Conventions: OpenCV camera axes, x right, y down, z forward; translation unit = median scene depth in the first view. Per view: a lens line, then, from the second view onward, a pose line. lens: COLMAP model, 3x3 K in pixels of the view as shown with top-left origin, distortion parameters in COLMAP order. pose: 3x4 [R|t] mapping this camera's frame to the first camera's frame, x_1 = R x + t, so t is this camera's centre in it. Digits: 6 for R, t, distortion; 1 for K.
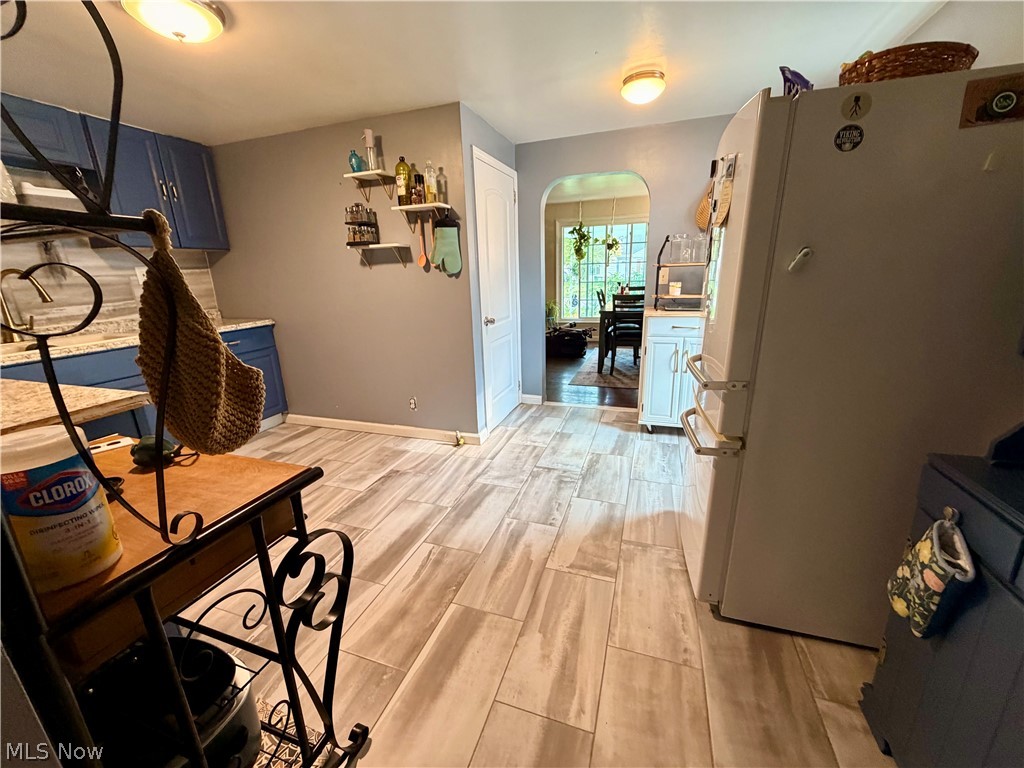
lens RADIAL K [[410.0, 0, 510.1], [0, 410.0, 384.5], [0, 0, 1]] dist [0.002473, 0.000082]
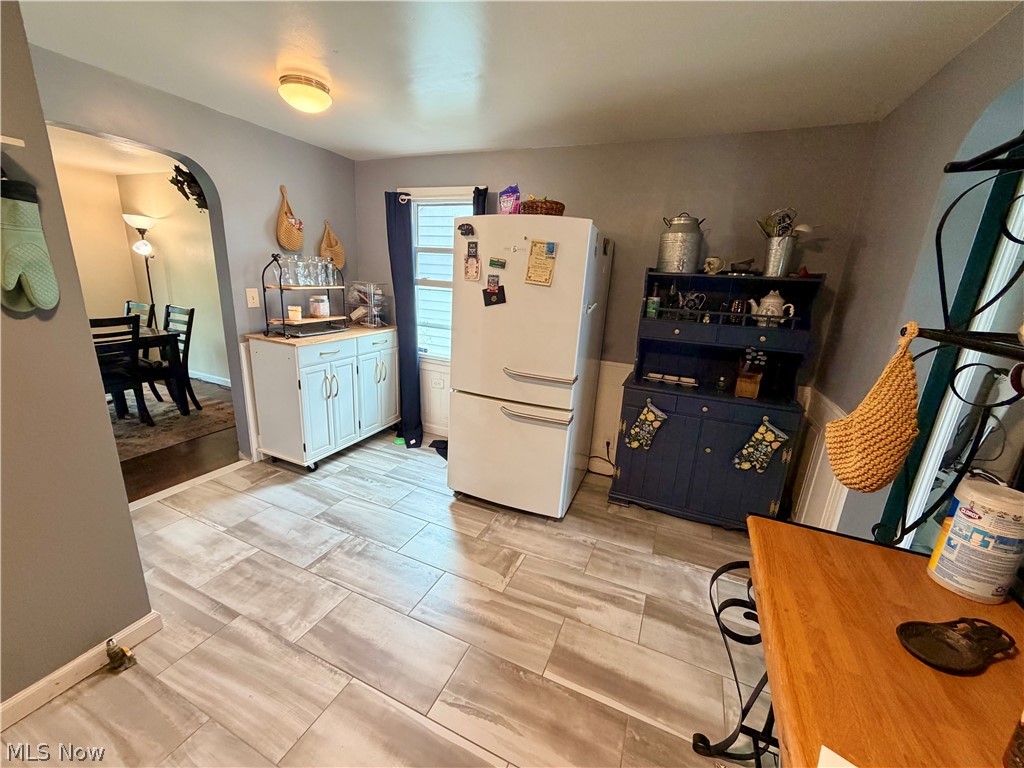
lens RADIAL K [[410.0, 0, 510.1], [0, 410.0, 384.5], [0, 0, 1]] dist [0.002473, 0.000082]
pose [[0.079193, -0.226610, 0.970761, -0.752975], [0.217642, 0.954257, 0.205003, -0.253271], [-0.972811, 0.195043, 0.124890, 0.692590]]
